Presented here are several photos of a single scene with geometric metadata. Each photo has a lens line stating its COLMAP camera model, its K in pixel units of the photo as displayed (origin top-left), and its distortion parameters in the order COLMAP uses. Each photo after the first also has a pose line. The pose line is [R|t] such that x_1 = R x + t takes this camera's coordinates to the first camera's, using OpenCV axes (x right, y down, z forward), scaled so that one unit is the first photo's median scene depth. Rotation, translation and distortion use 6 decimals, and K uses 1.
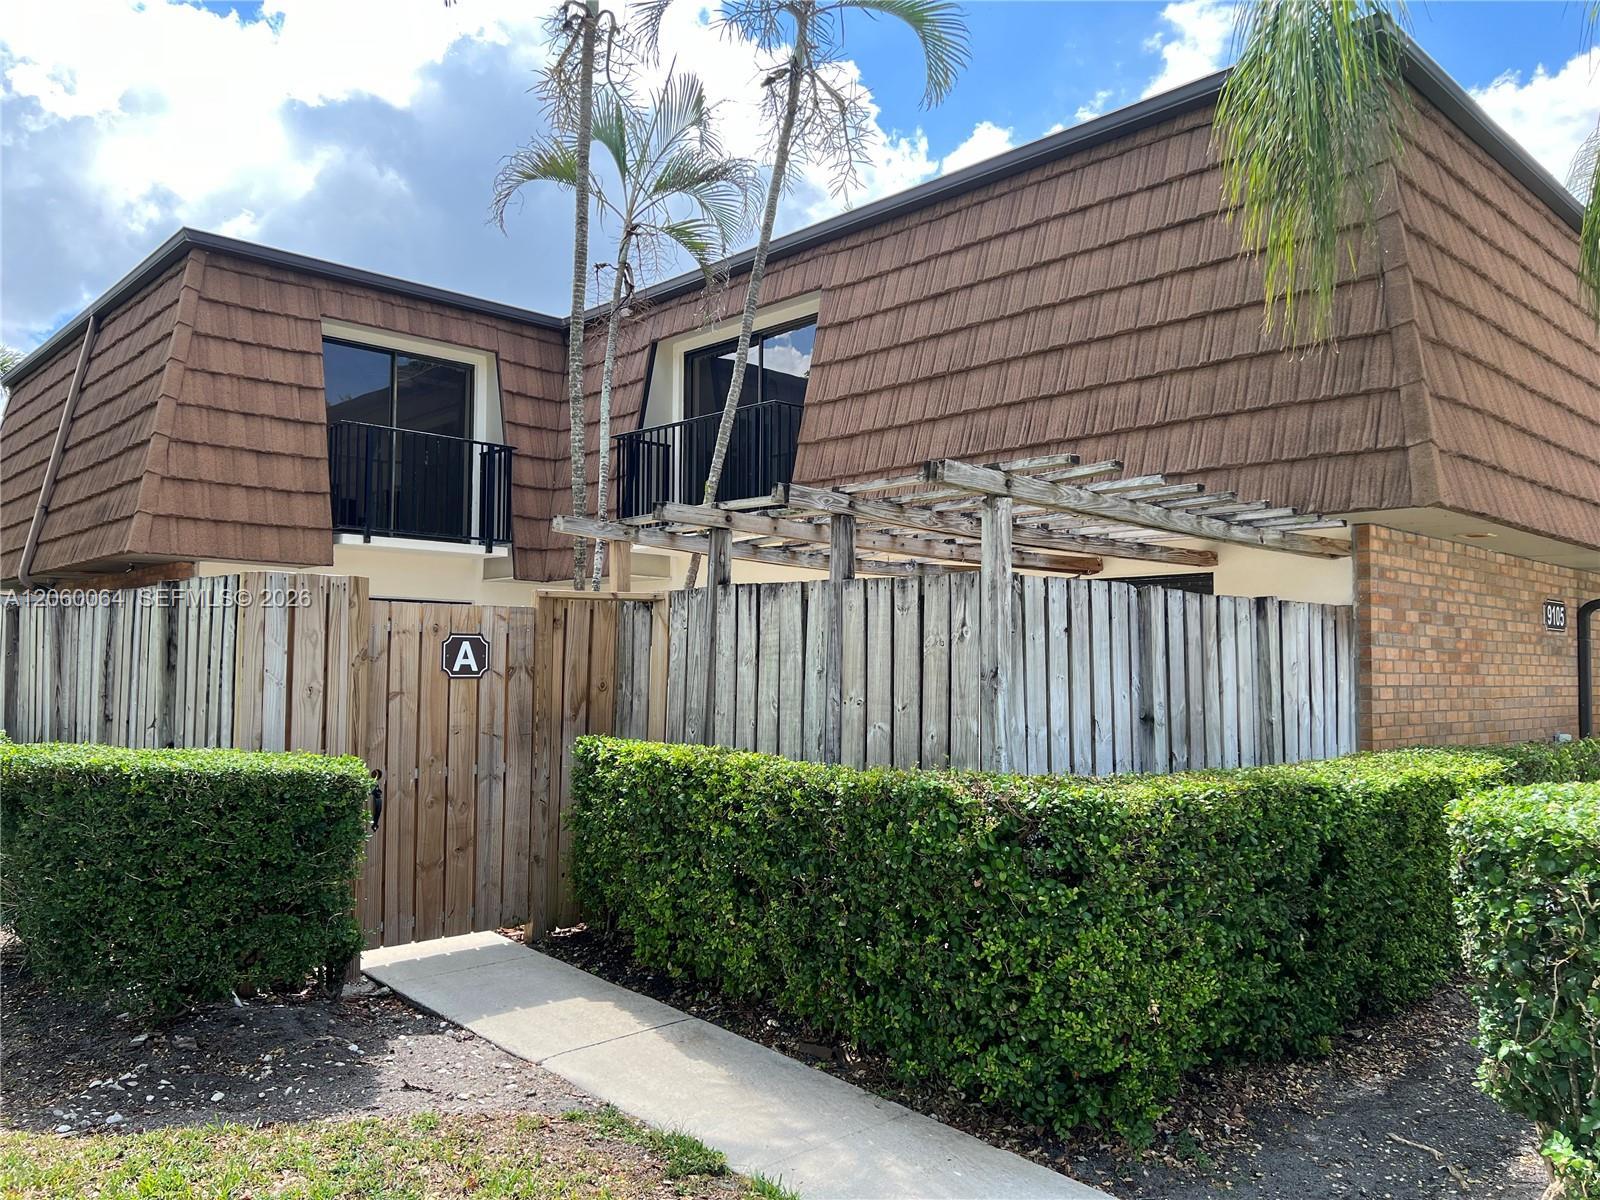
lens RADIAL K [[1195.3, 0, 804.7], [0, 1195.3, 611.6], [0, 0, 1]] dist [0.015711, -0.000358]
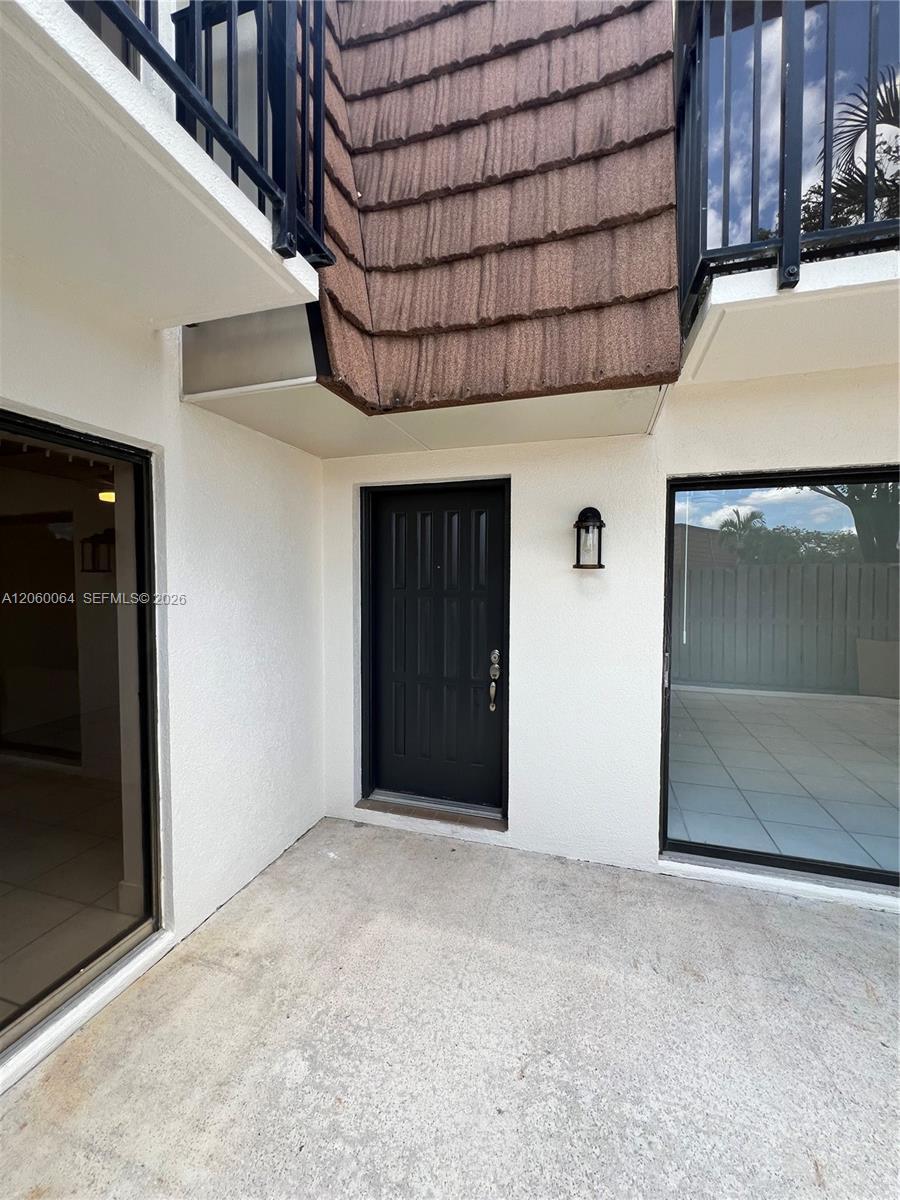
lens RADIAL K [[478.9, 0, 452.9], [0, 478.9, 594.4], [0, 0, 1]] dist [-0.007280, -0.000098]
pose [[0.871504, -0.028576, 0.489555, -0.307004], [-0.020011, 0.995397, 0.093727, 0.025129], [-0.489980, -0.091480, 0.866920, 0.929377]]
